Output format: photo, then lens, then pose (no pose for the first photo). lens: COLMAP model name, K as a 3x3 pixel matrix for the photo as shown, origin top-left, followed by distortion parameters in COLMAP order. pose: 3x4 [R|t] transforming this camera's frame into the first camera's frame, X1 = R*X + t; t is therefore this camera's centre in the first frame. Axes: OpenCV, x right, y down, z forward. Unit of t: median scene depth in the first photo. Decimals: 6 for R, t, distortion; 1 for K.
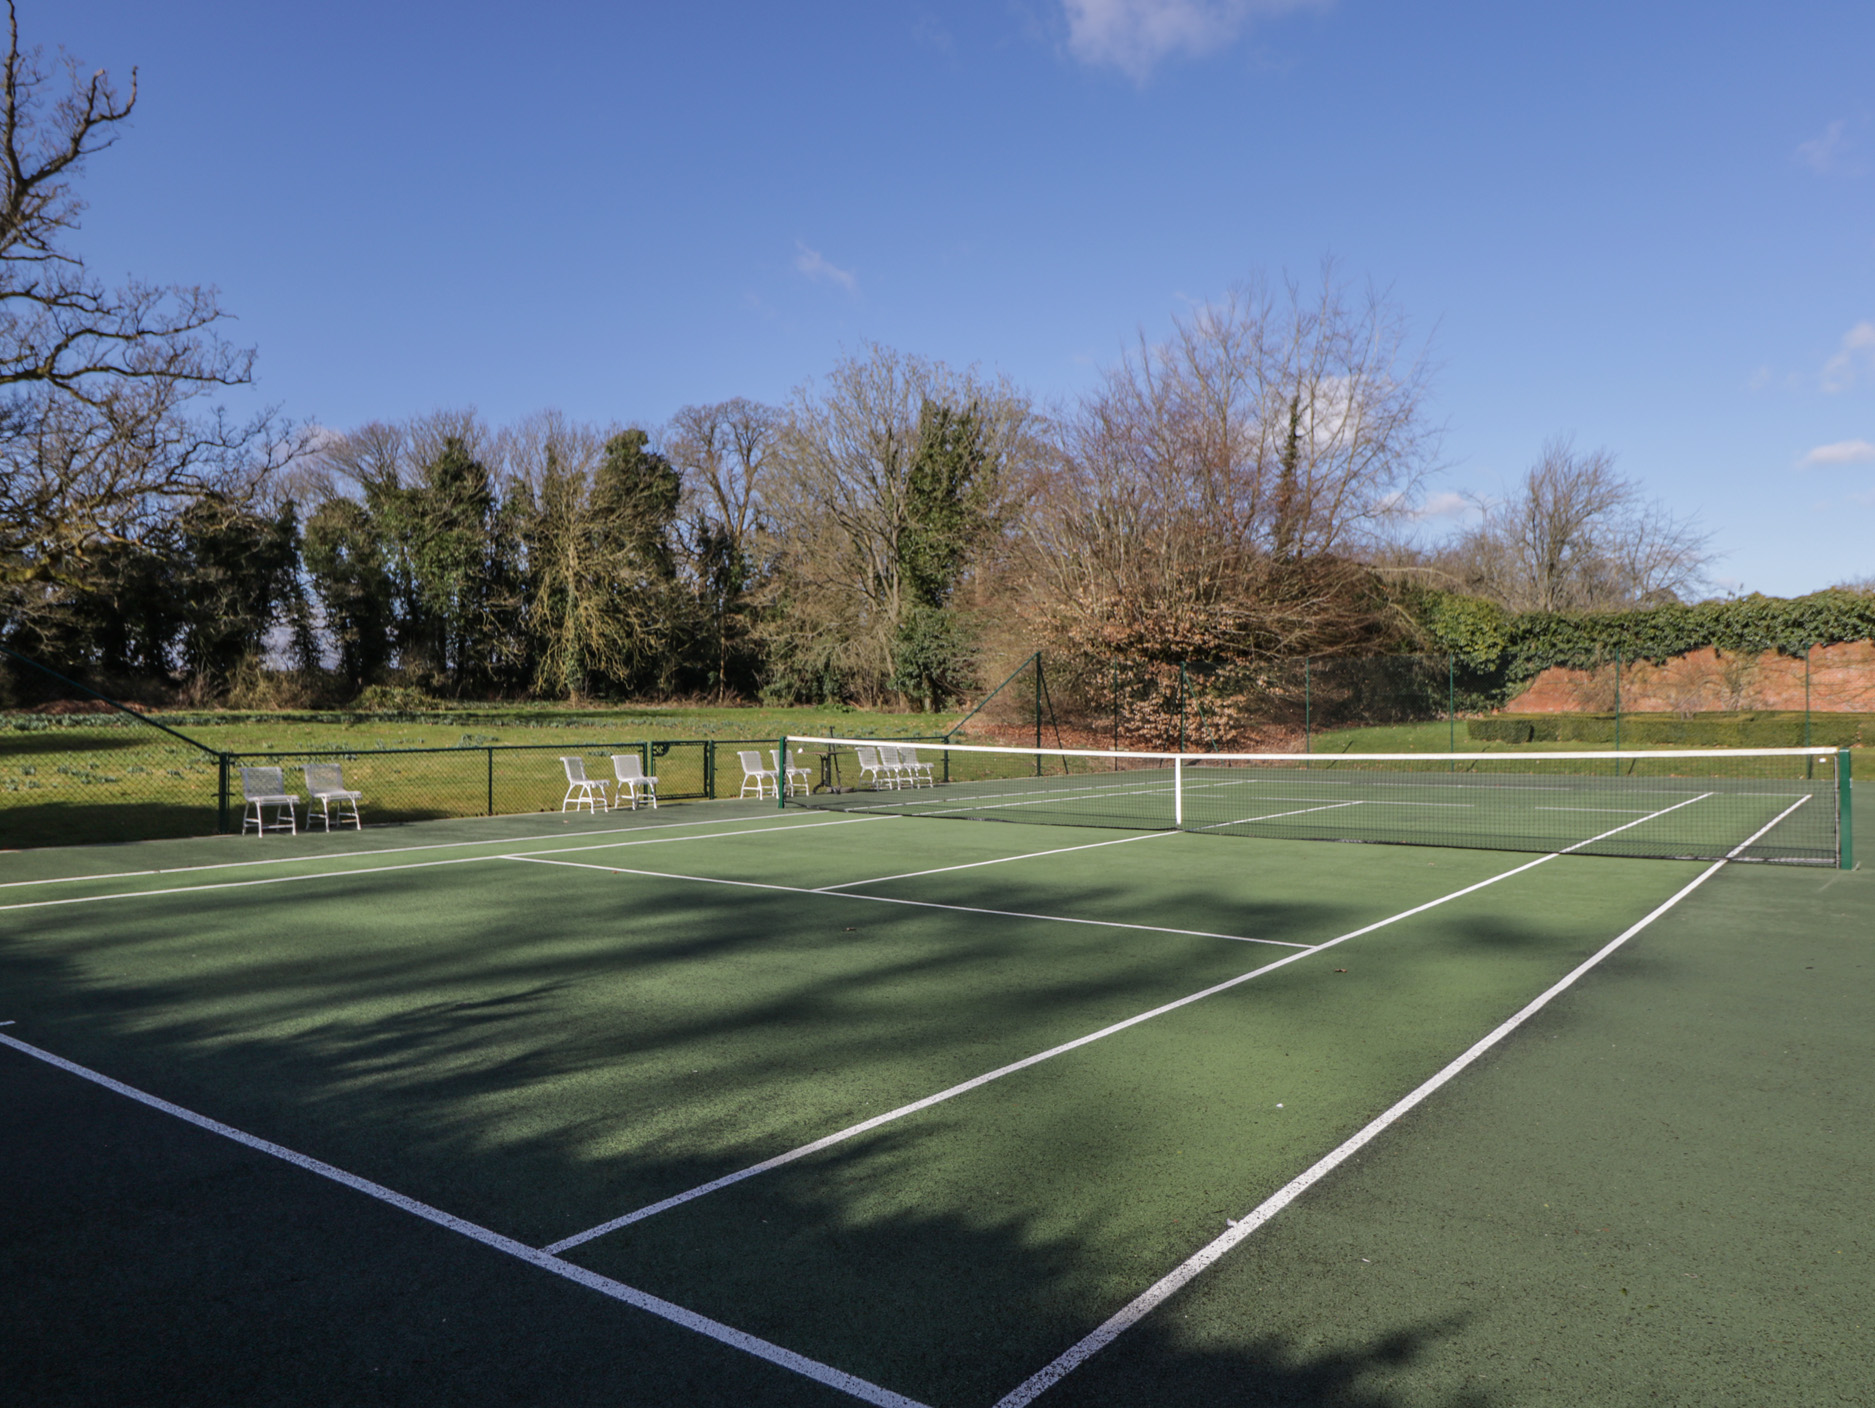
lens RADIAL K [[1337.7, 0, 931.6], [0, 1337.7, 704.9], [0, 0, 1]] dist [0.000272, 0.000134]
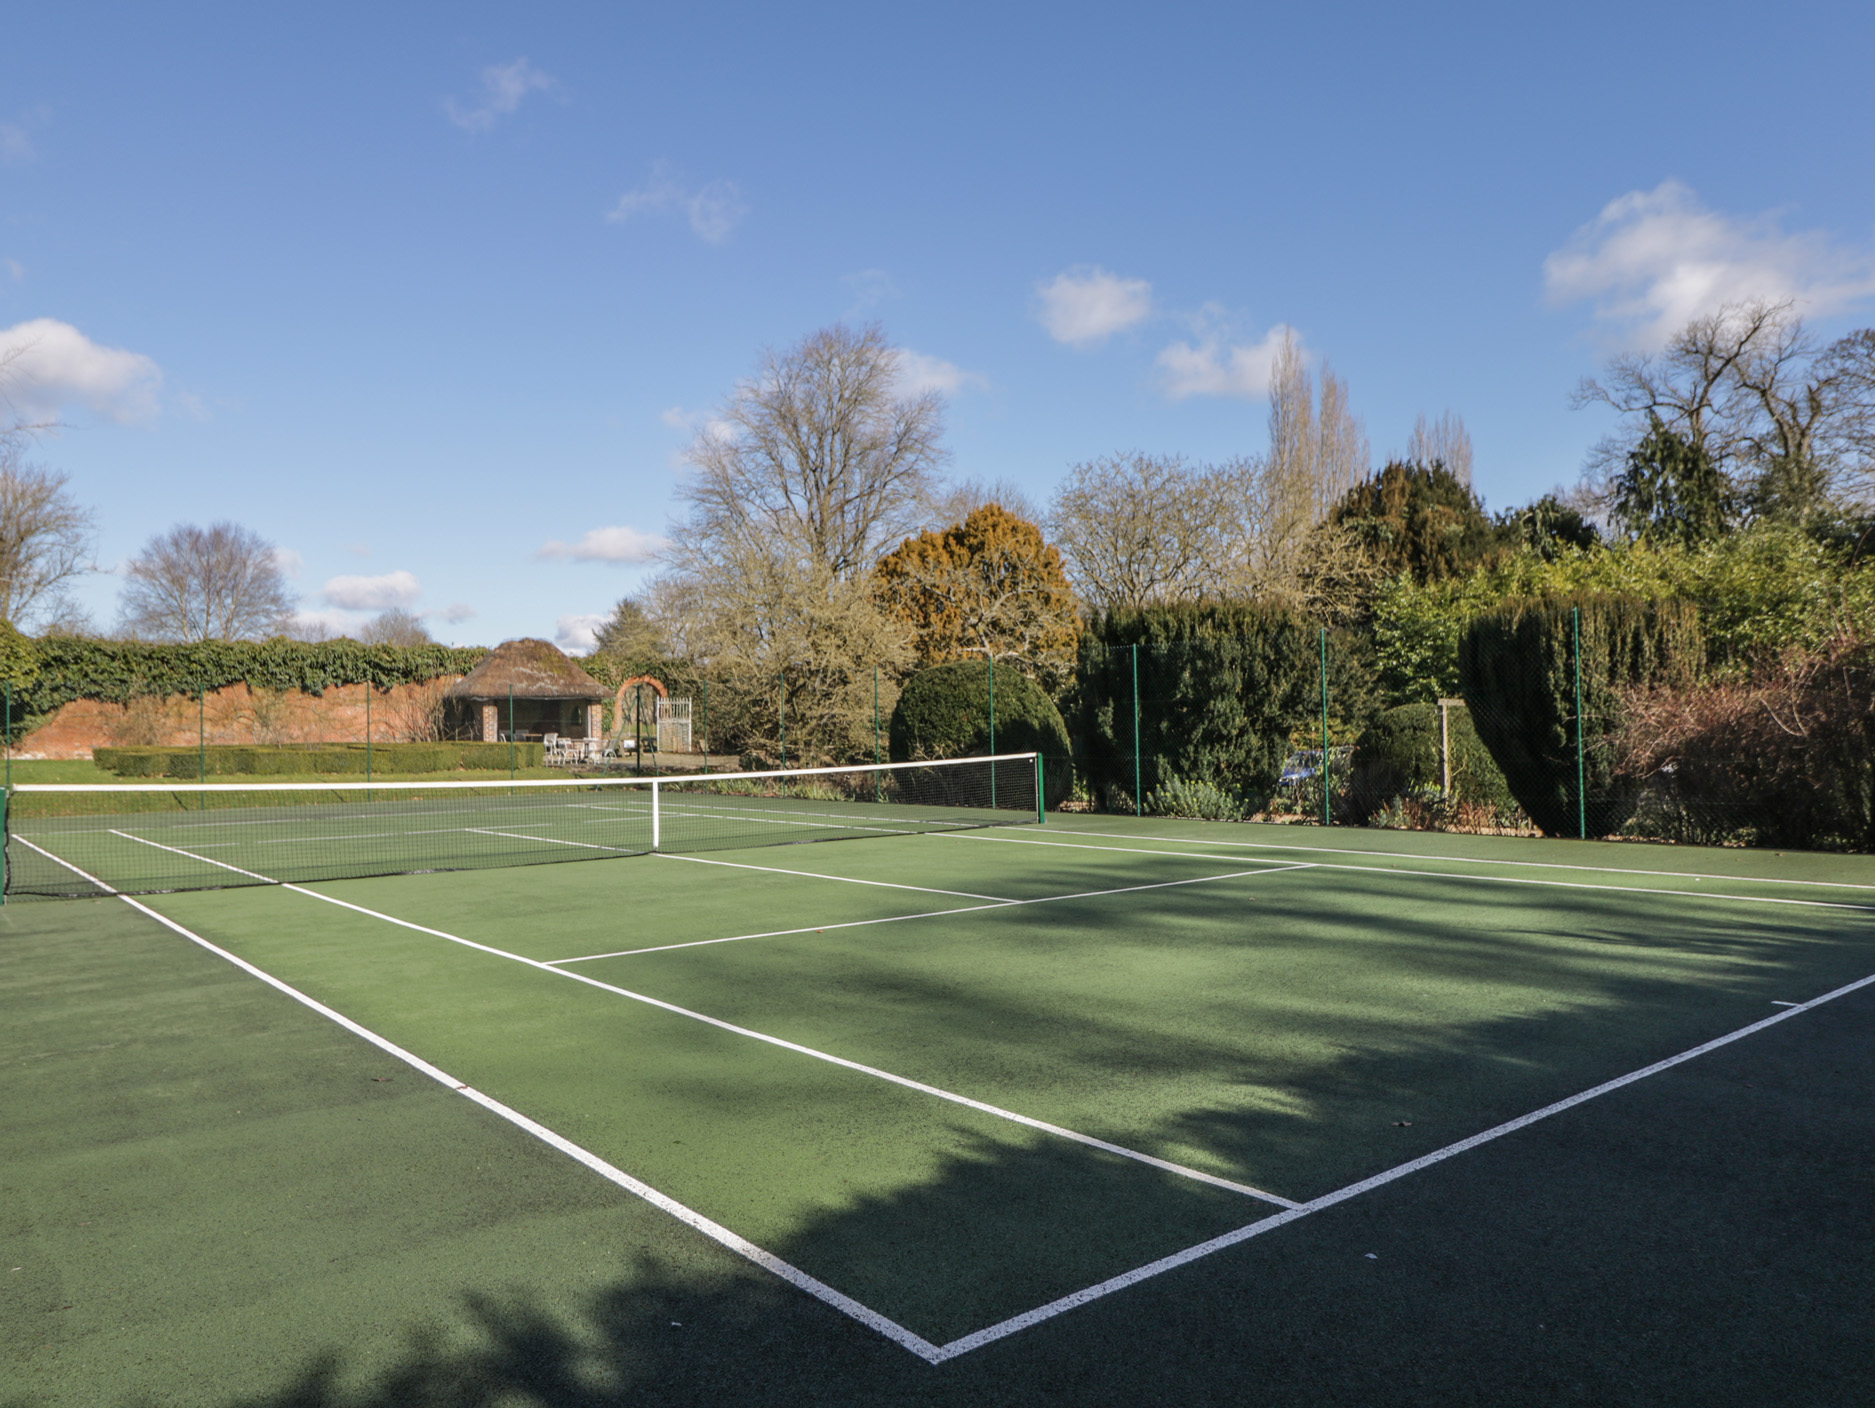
lens RADIAL K [[1337.7, 0, 932.0], [0, 1337.7, 708.8], [0, 0, 1]] dist [0.000272, 0.000134]
pose [[0.243861, 0.017536, 0.969652, -0.306658], [0.007823, 0.999768, -0.020048, 0.002009], [-0.969779, 0.012475, 0.243667, 0.216734]]
